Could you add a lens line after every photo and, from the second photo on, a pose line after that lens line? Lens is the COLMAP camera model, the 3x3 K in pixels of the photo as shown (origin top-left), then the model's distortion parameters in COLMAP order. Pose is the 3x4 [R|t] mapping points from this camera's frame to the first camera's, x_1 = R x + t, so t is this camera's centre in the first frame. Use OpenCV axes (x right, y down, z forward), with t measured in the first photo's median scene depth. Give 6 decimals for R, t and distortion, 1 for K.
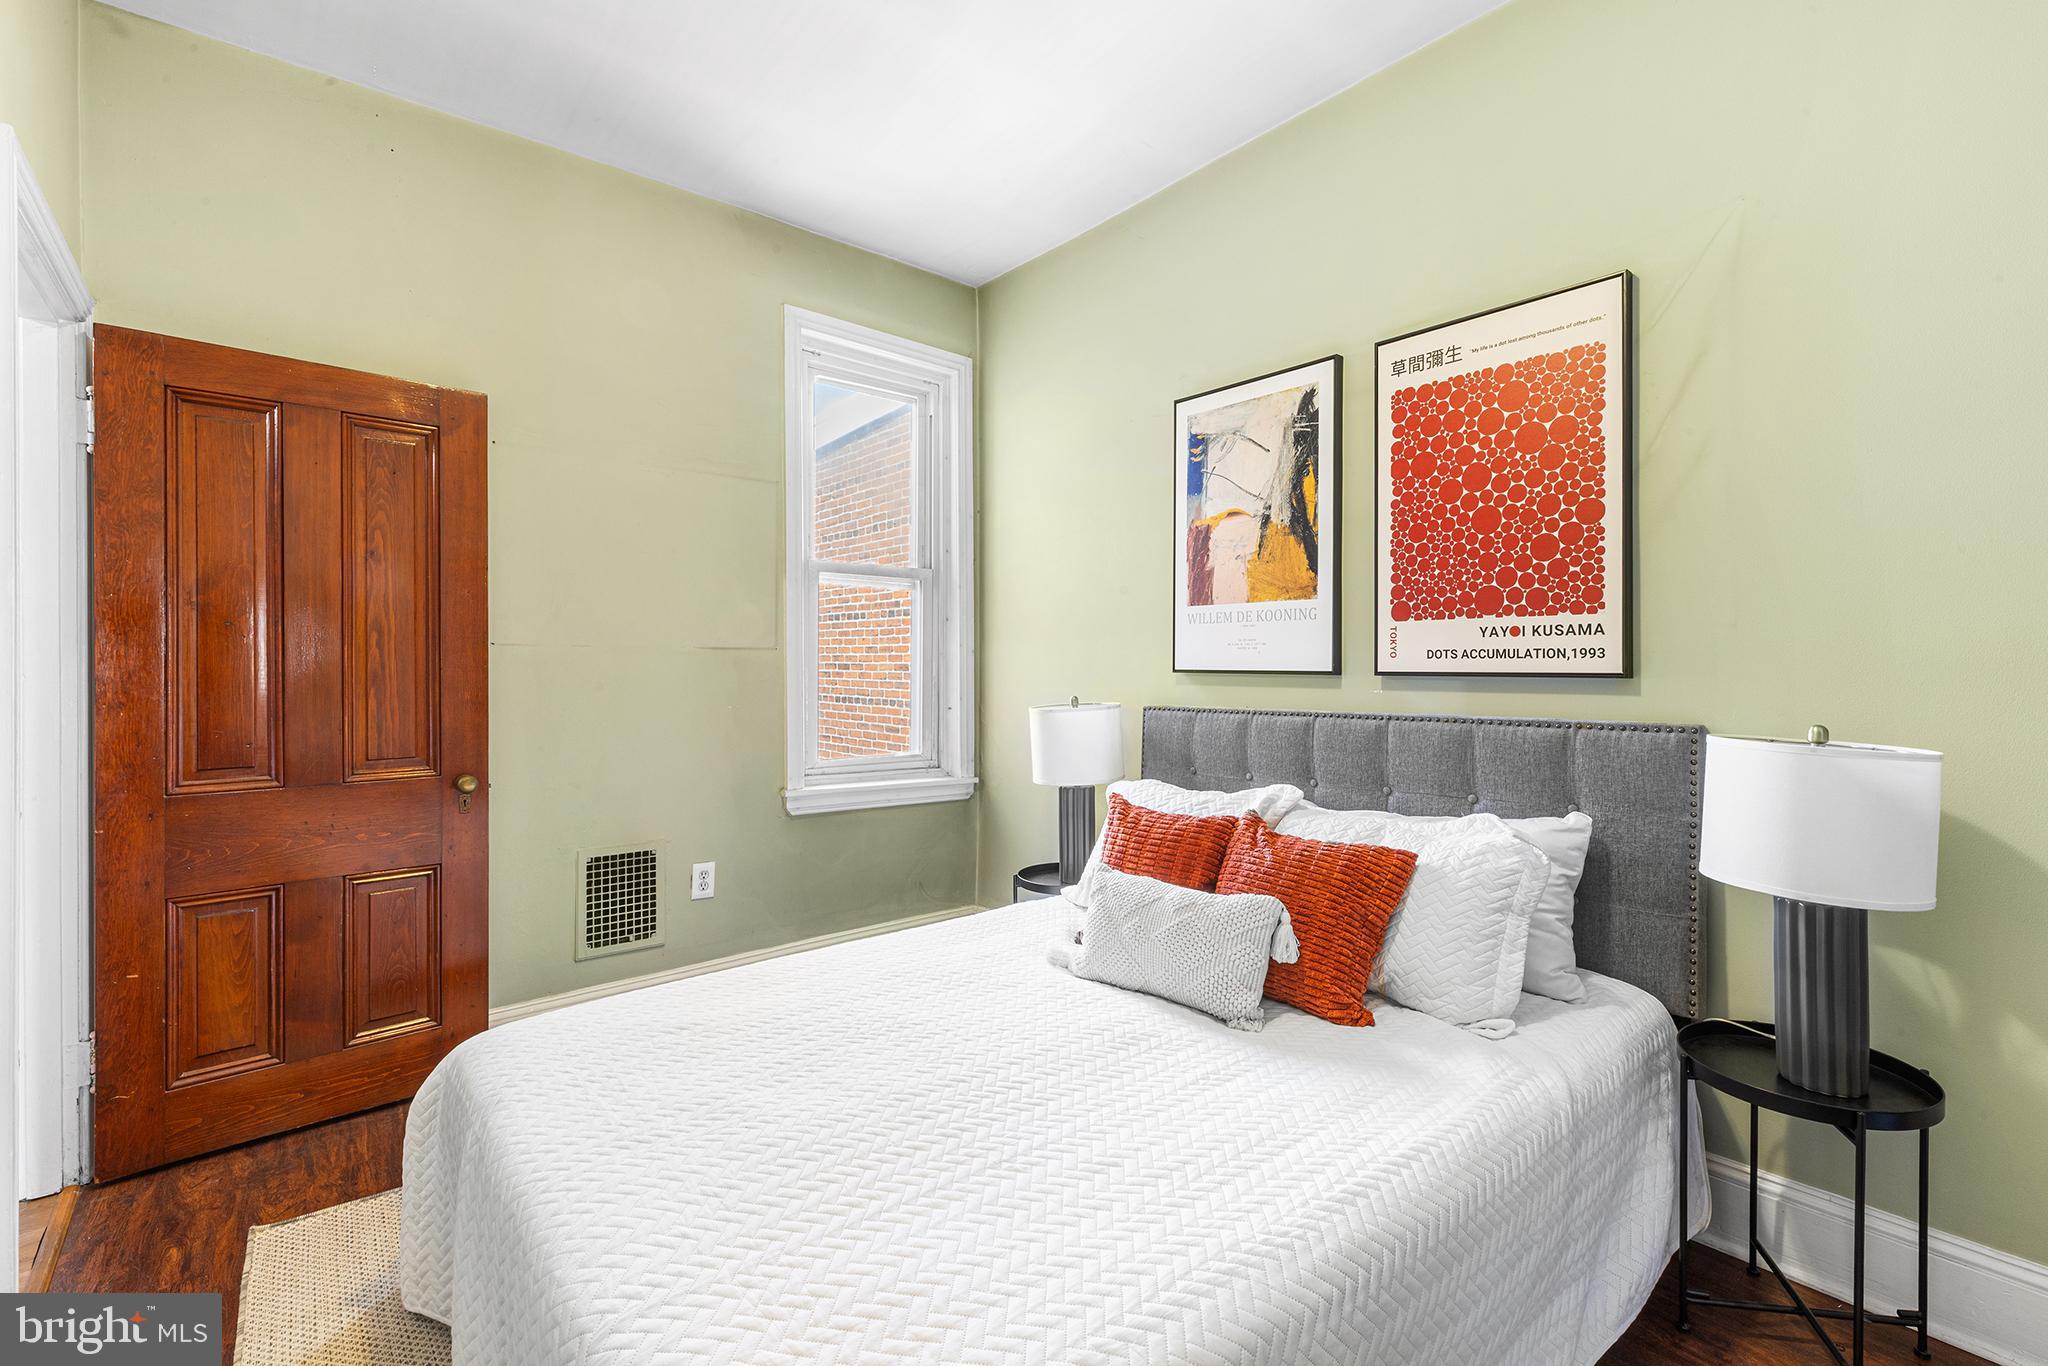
lens RADIAL K [[920.8, 0, 1030.0], [0, 920.8, 661.3], [0, 0, 1]] dist [0.001303, 0.000016]
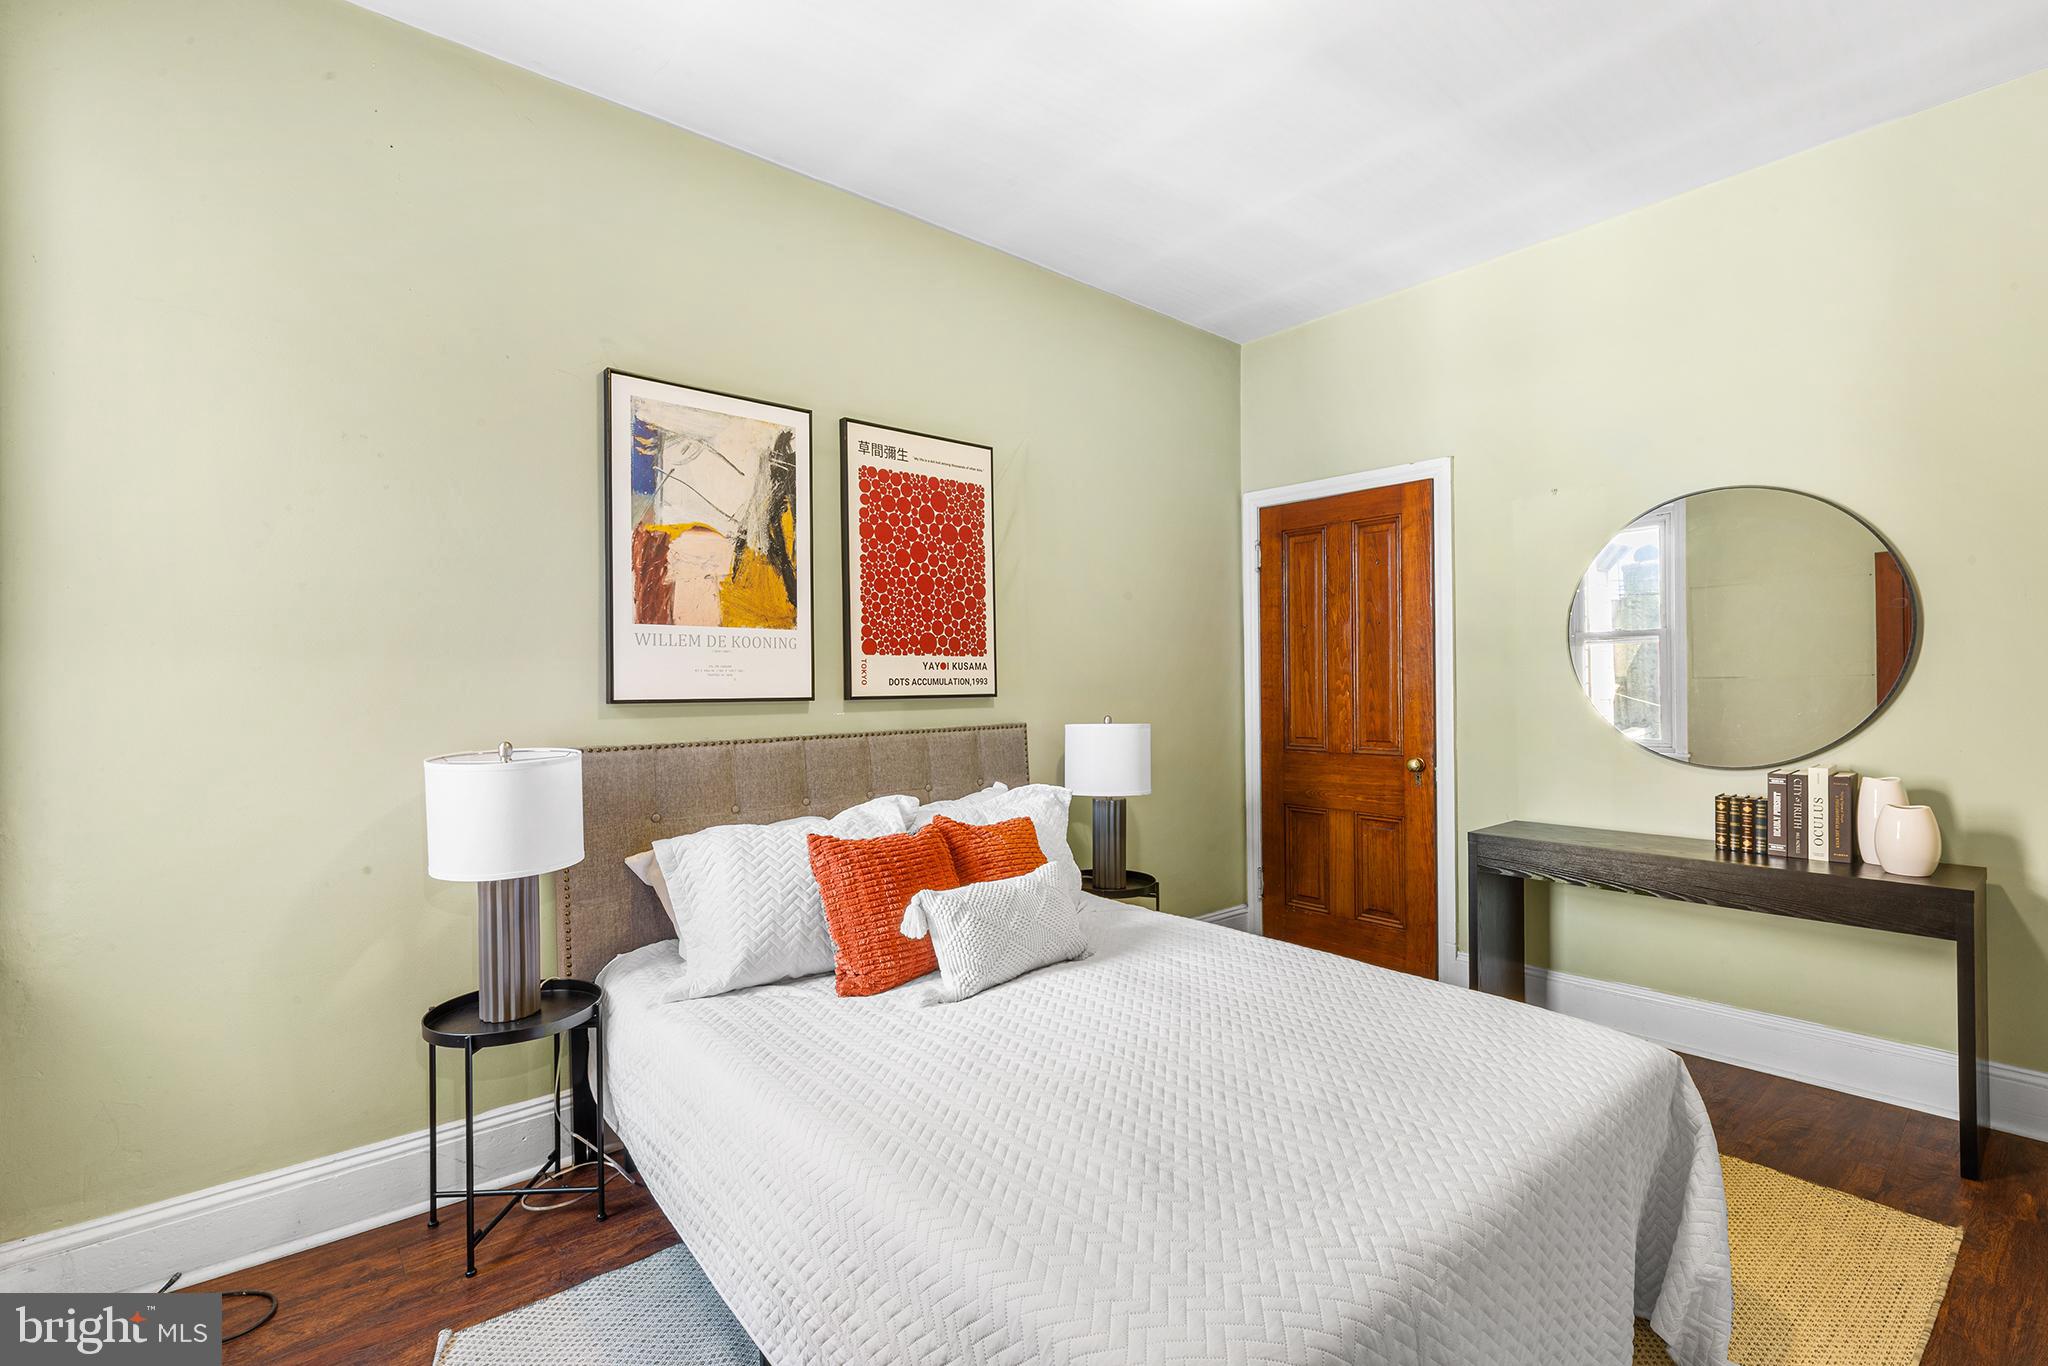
lens RADIAL K [[920.8, 0, 1030.0], [0, 920.8, 661.3], [0, 0, 1]] dist [0.001303, 0.000016]
pose [[-0.024285, 0.020658, 0.999492, -0.835024], [0.002762, 0.999784, -0.020597, -0.009363], [-0.999701, 0.002260, -0.024337, 0.826703]]
